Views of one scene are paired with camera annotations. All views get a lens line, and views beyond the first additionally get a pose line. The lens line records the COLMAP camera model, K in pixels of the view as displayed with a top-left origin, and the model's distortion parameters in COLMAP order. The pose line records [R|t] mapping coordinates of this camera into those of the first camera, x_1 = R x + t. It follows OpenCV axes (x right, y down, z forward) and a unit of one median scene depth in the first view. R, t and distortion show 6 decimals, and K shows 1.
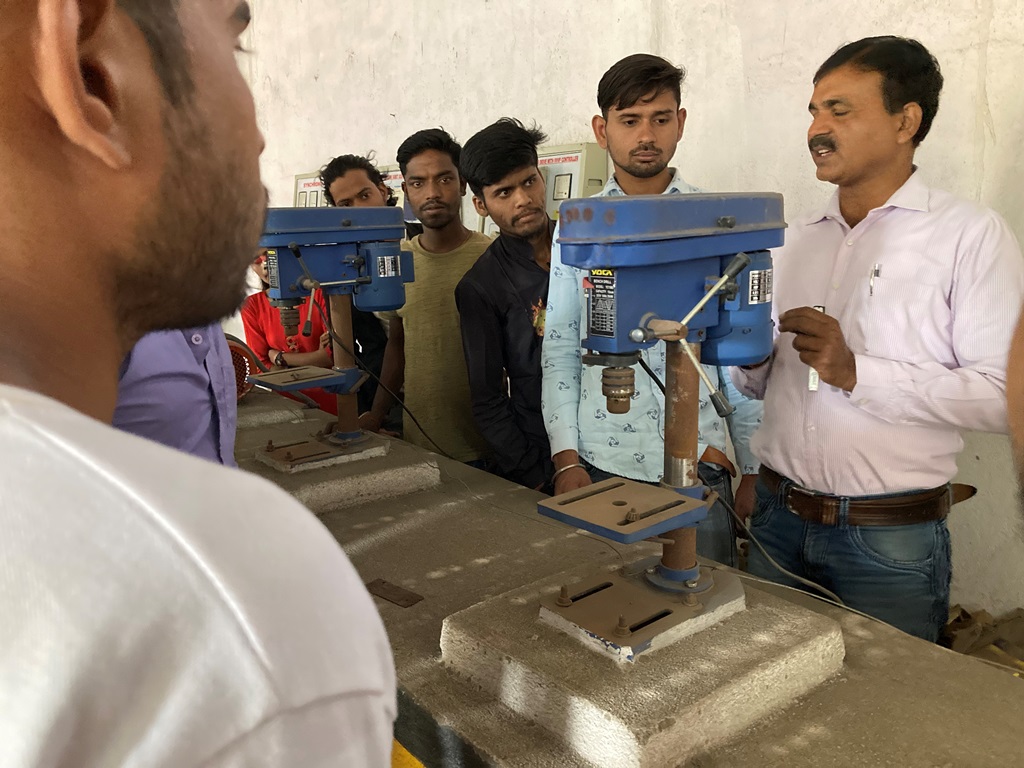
lens RADIAL K [[876.8, 0, 512.0], [0, 876.8, 384.0], [0, 0, 1]] dist [-0.001291, 0.002356]
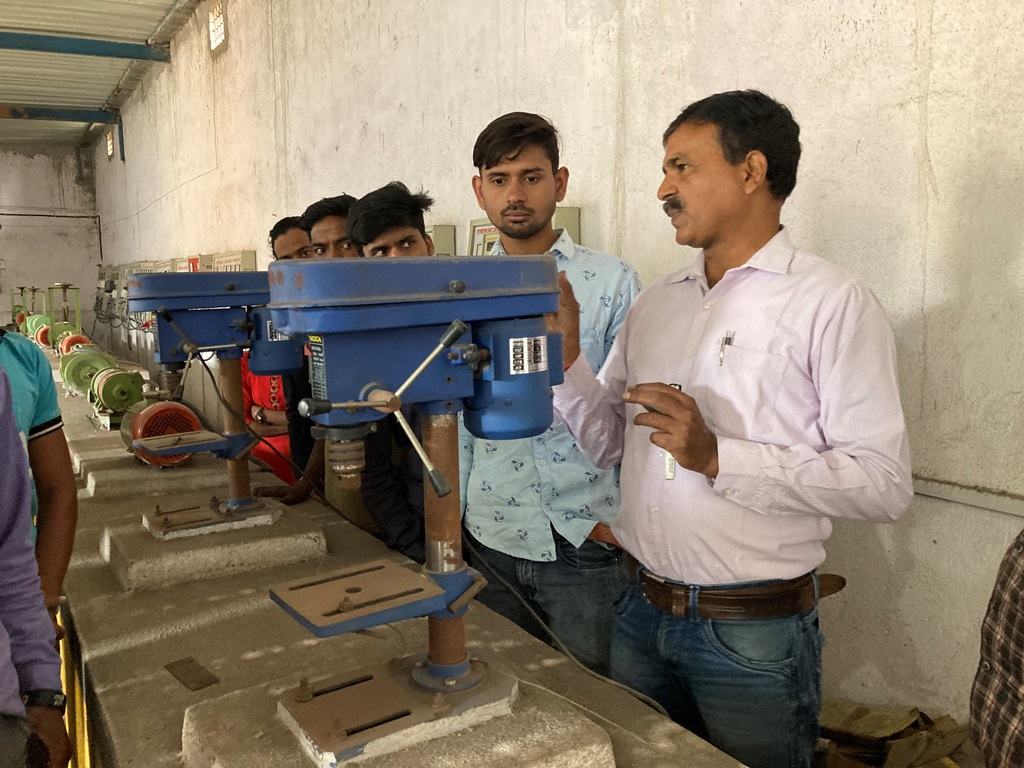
lens RADIAL K [[878.7, 0, 512.0], [0, 878.7, 384.0], [0, 0, 1]] dist [-0.078200, 0.170237]
pose [[0.994971, 0.009382, -0.099724, 0.244463], [-0.016597, 0.997283, -0.071768, -0.009115], [0.098780, 0.073062, 0.992423, 0.066522]]
